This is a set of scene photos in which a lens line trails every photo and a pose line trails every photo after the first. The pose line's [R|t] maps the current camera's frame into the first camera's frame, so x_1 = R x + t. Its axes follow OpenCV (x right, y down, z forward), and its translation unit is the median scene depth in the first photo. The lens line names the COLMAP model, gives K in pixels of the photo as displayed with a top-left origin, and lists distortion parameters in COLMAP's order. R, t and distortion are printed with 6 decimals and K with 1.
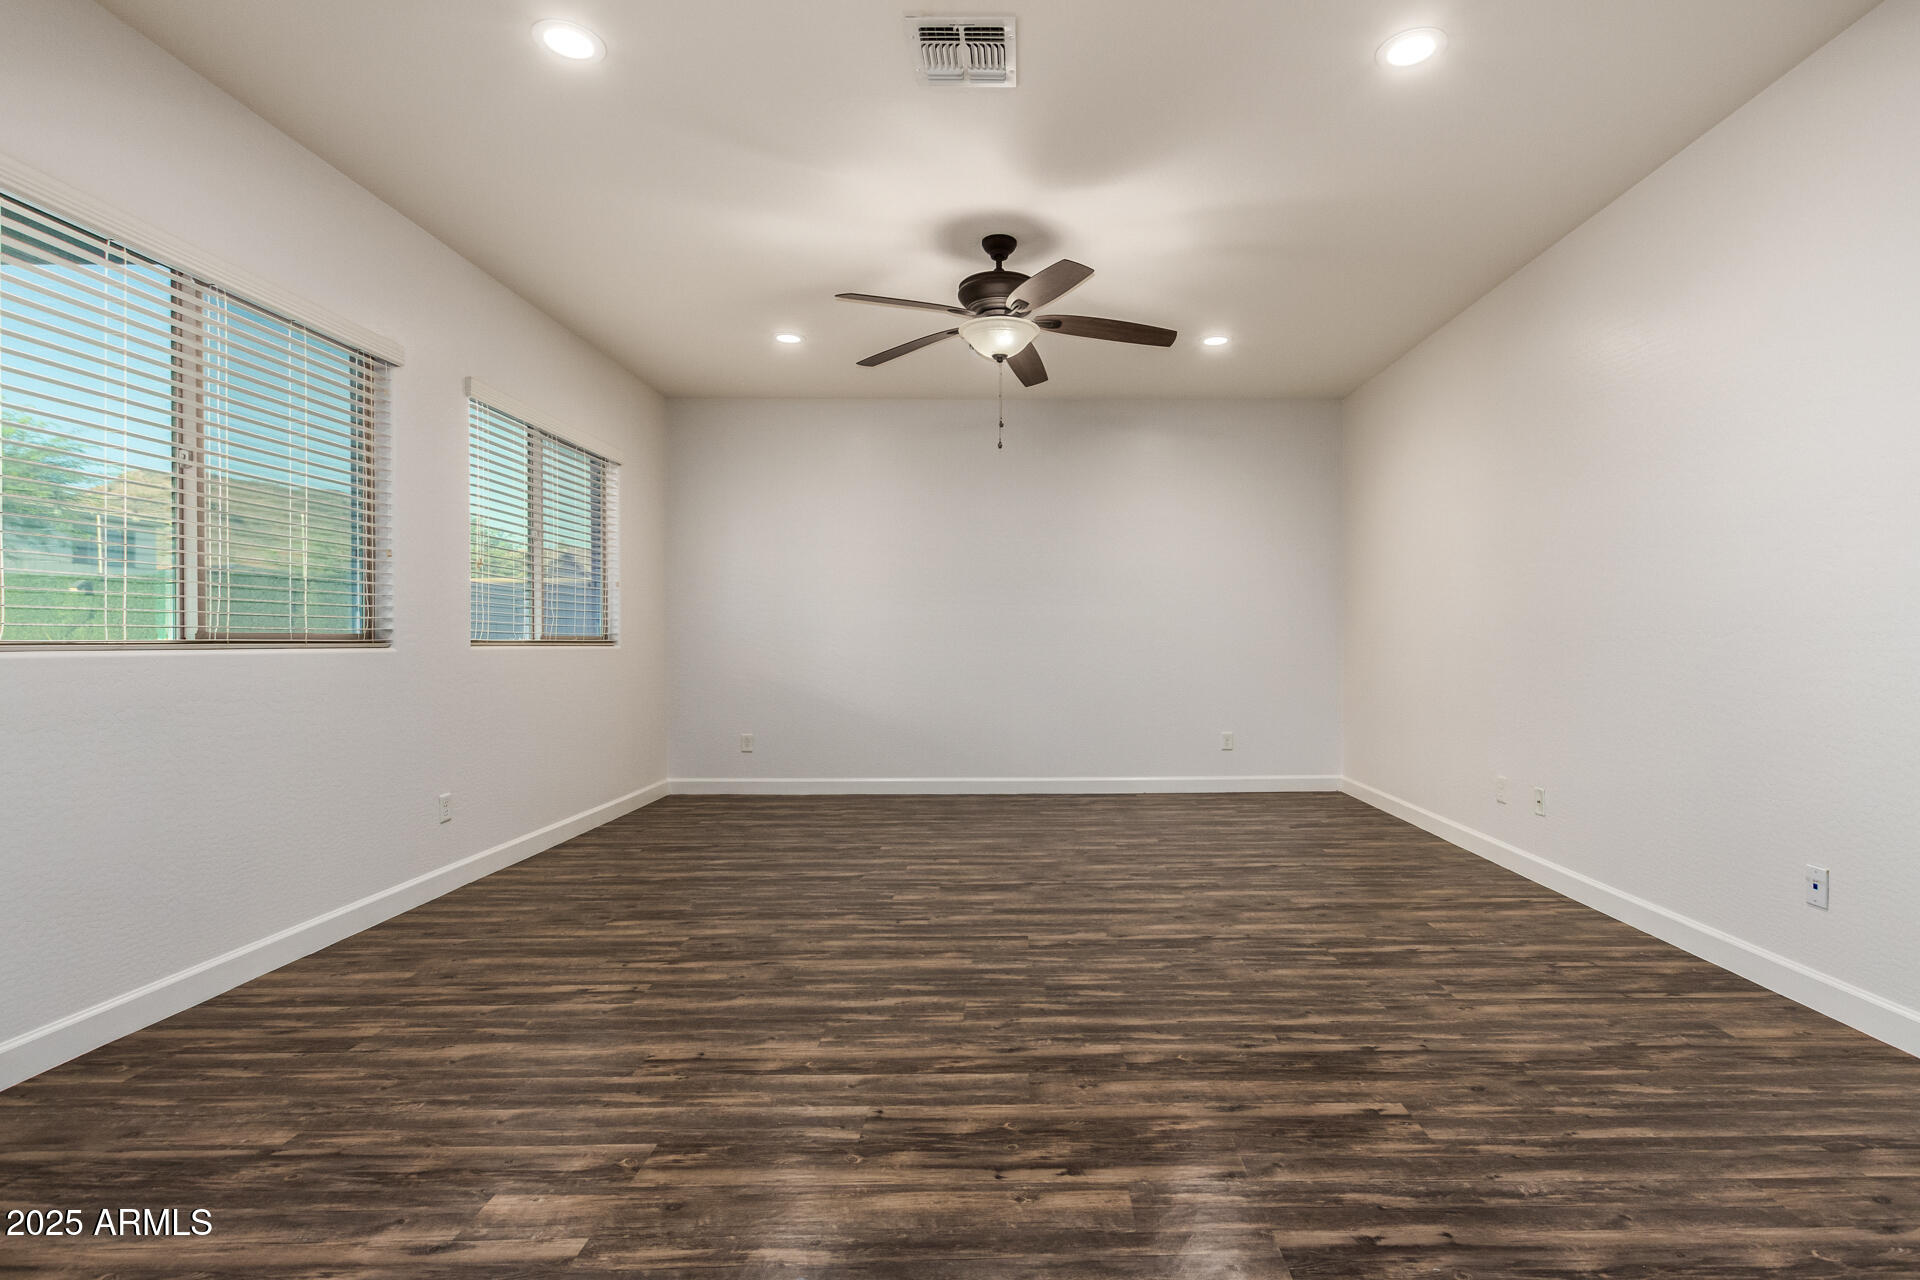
lens RADIAL K [[903.3, 0, 1023.4], [0, 903.3, 637.5], [0, 0, 1]] dist [0.005087, -0.000588]
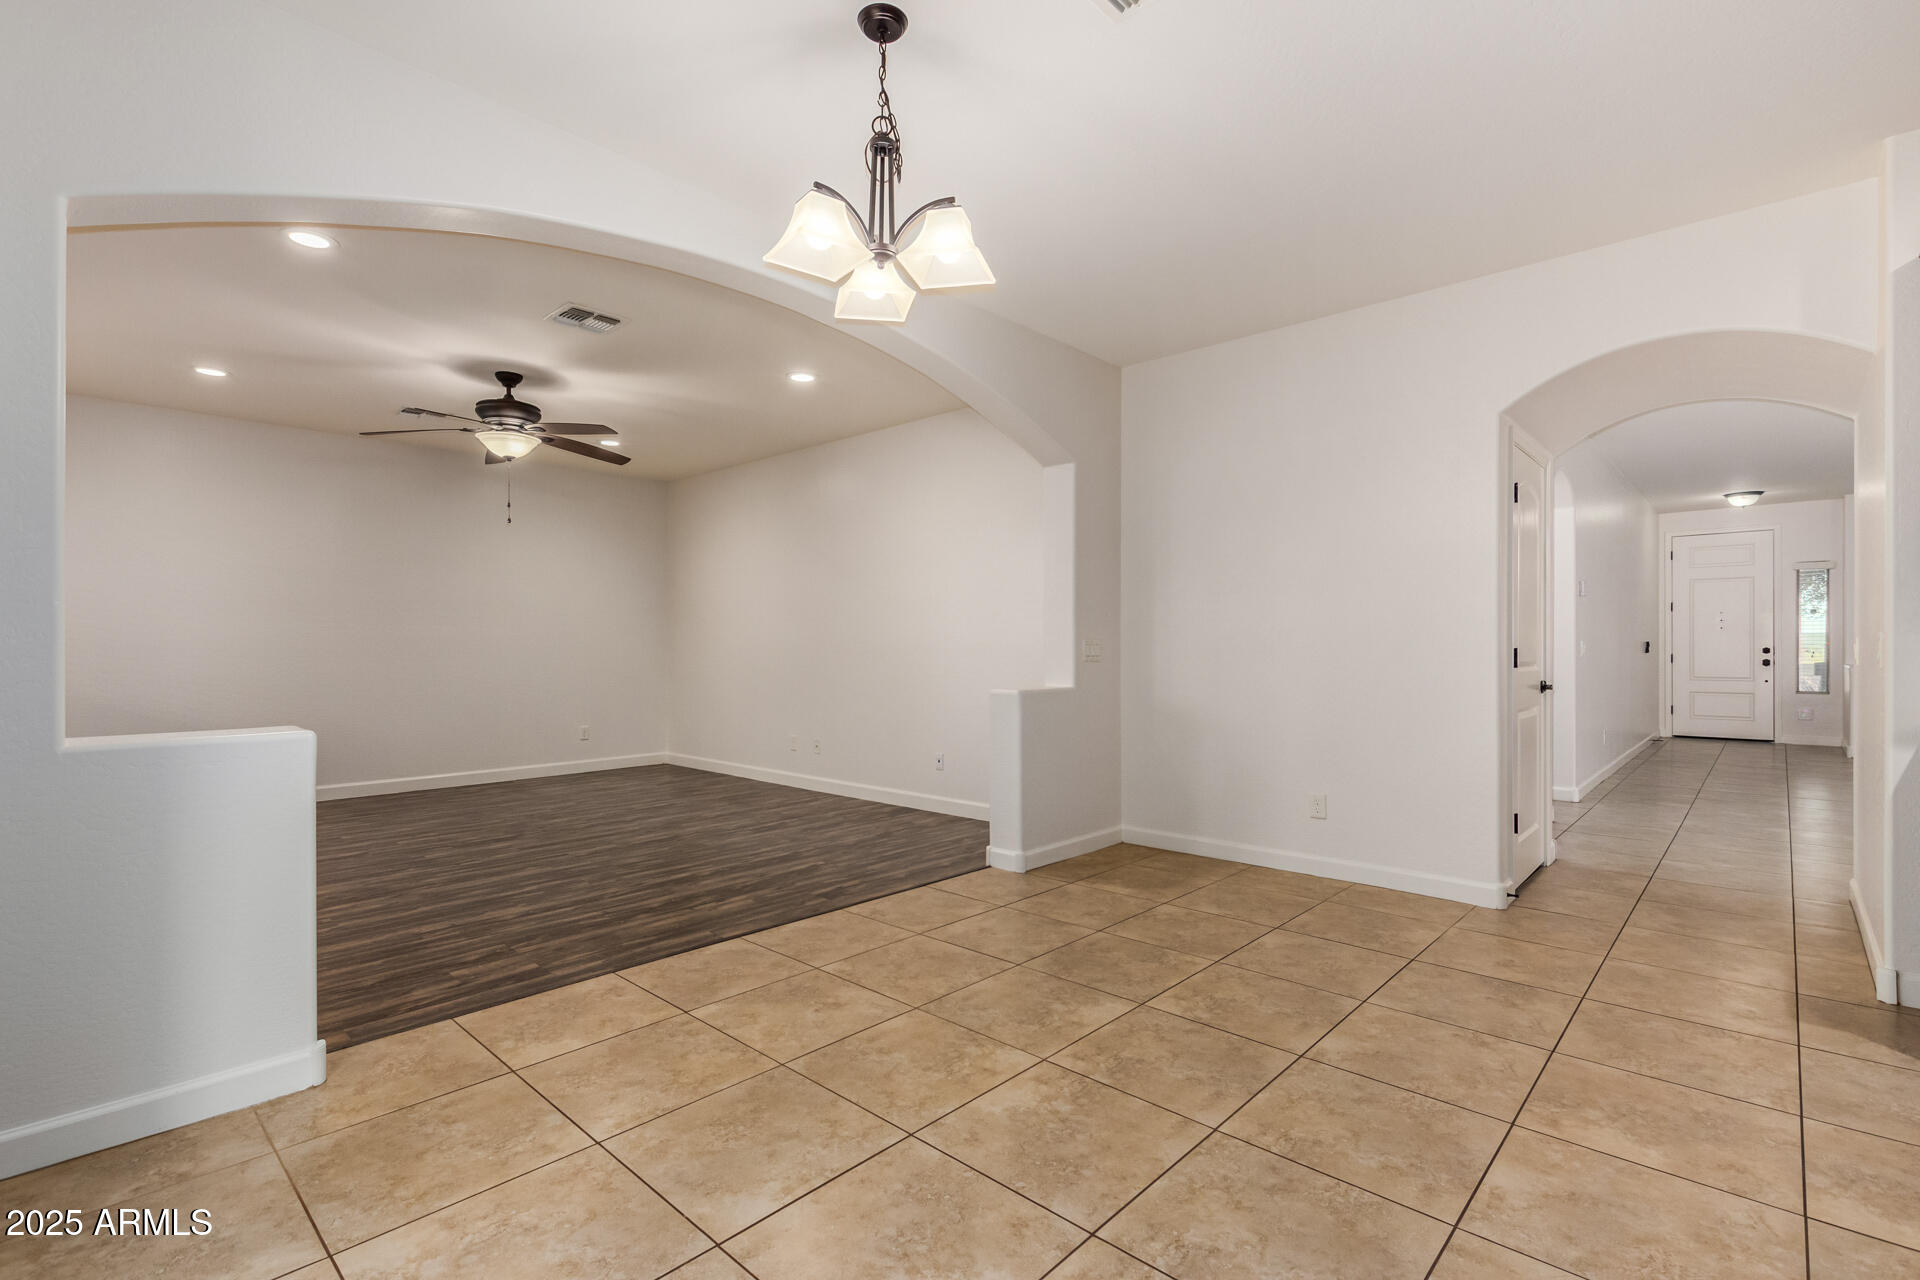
lens RADIAL K [[877.4, 0, 967.6], [0, 877.4, 646.4], [0, 0, 1]] dist [0.009681, -0.004262]
pose [[0.684060, 0.002853, 0.729420, -0.761598], [-0.004172, 0.999991, 0.000001, -0.031508], [-0.729414, -0.003044, 0.684066, -0.639471]]
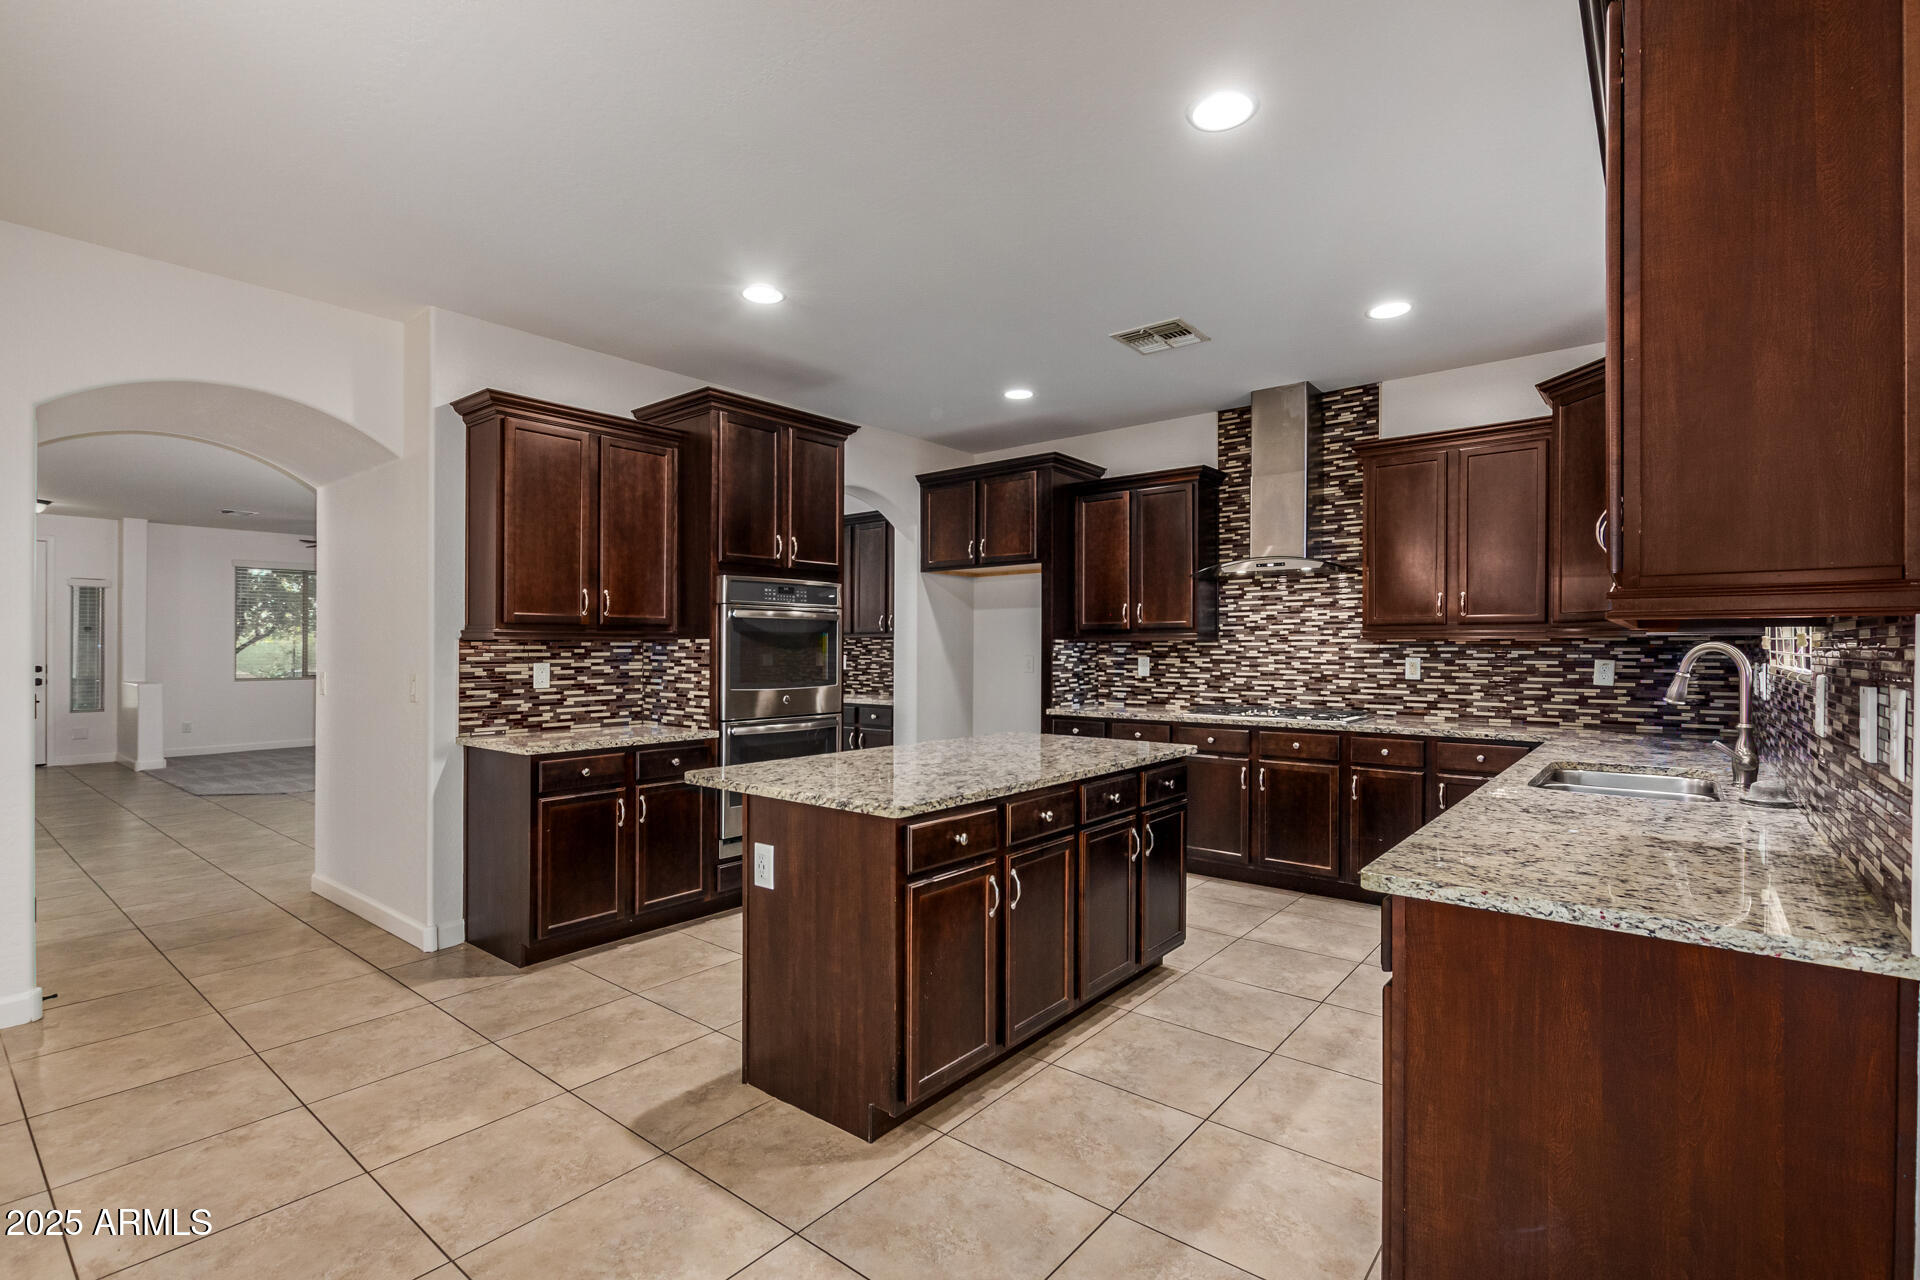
lens RADIAL K [[877.4, 0, 965.8], [0, 877.4, 646.7], [0, 0, 1]] dist [0.009681, -0.004262]
pose [[-0.772715, 0.005259, 0.634731, -0.804644], [0.000128, 0.999967, -0.008129, -0.088258], [-0.634753, -0.006200, -0.772690, -0.175872]]
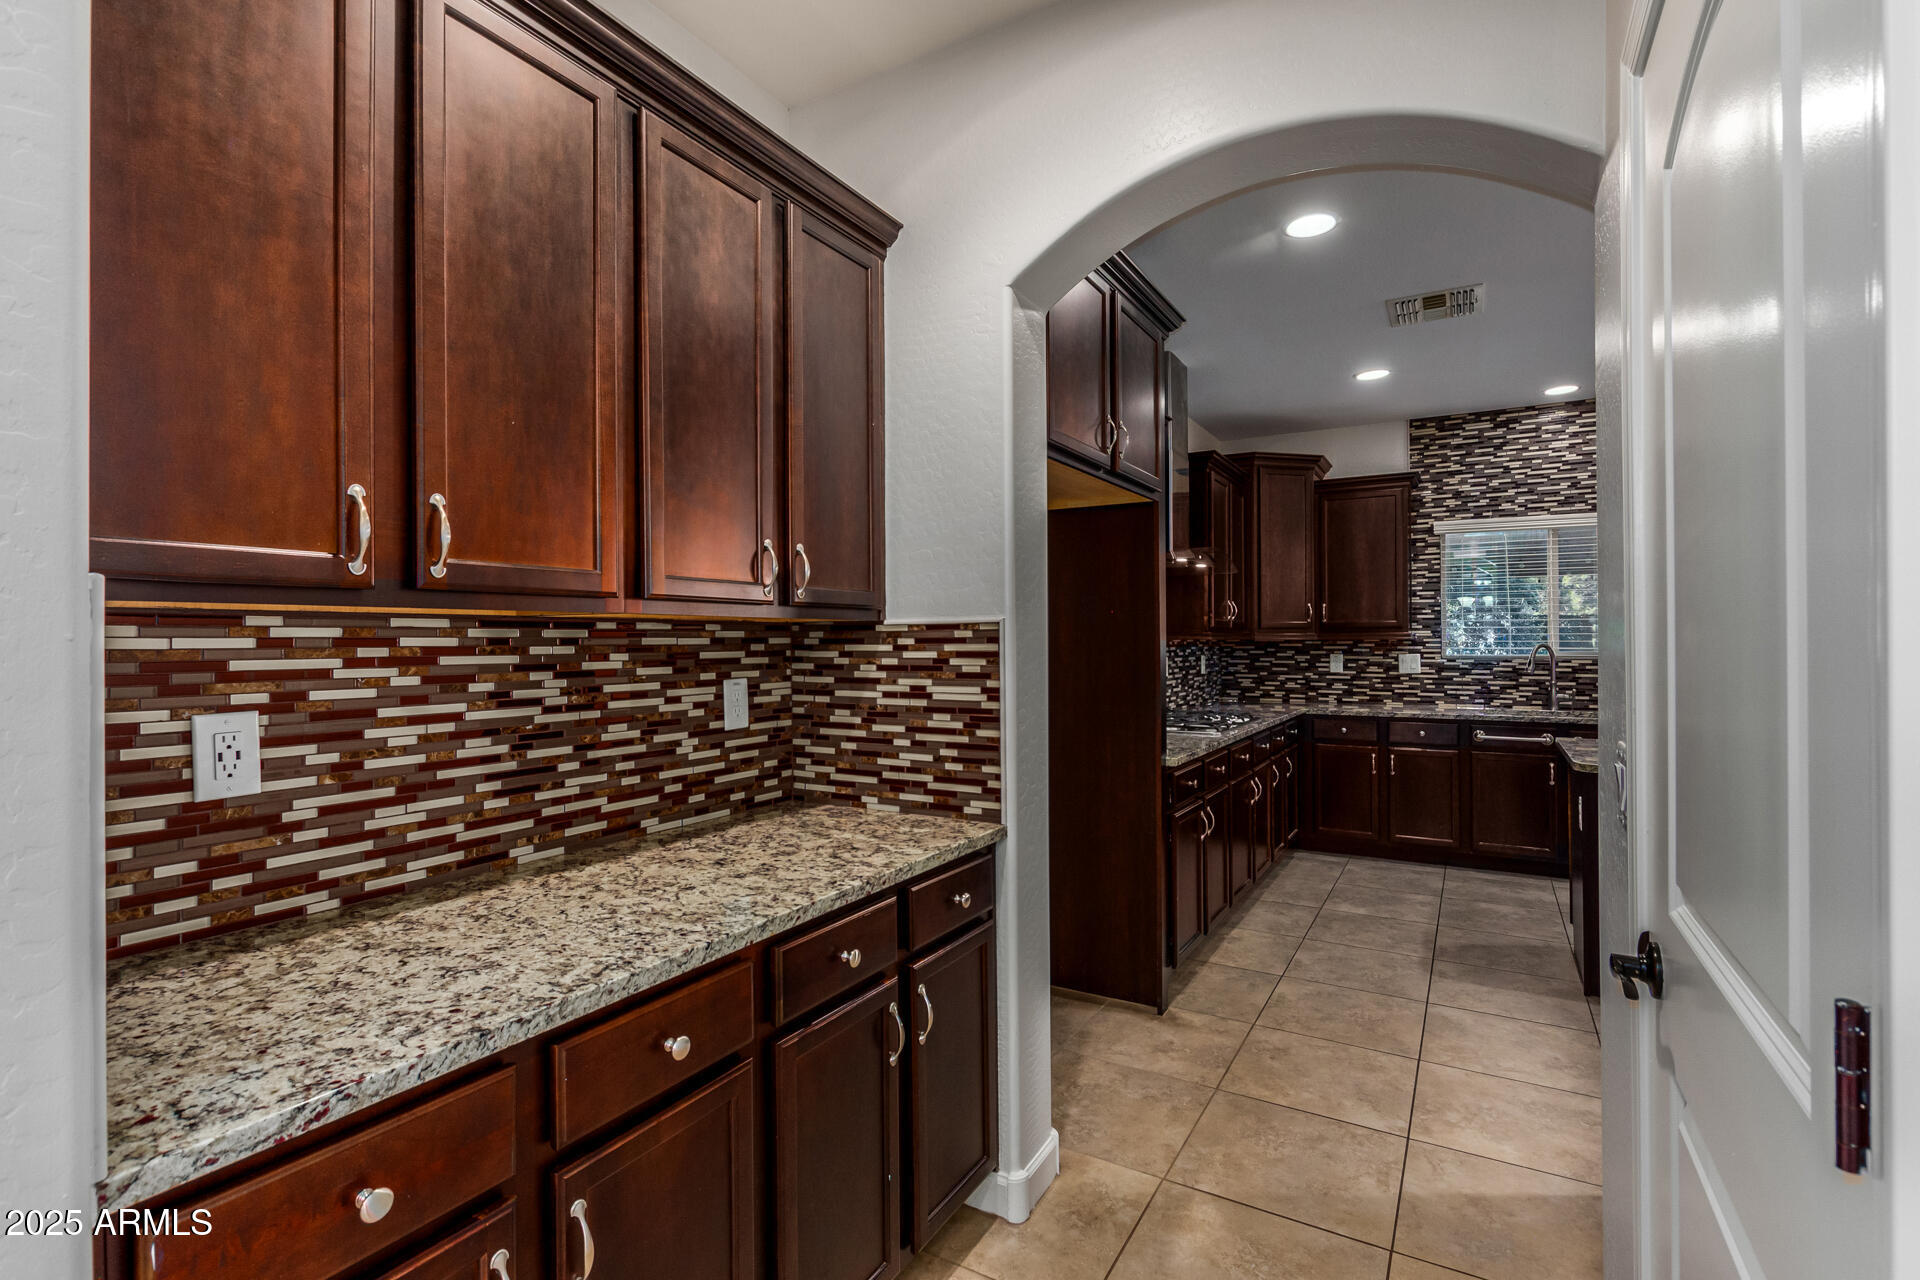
lens RADIAL K [[877.4, 0, 967.7], [0, 877.4, 631.7], [0, 0, 1]] dist [0.009681, -0.004262]
pose [[-0.513502, -0.003106, -0.858083, 1.506591], [0.012181, 0.999866, -0.010908, -0.120167], [0.858002, -0.016054, -0.513396, -1.504191]]
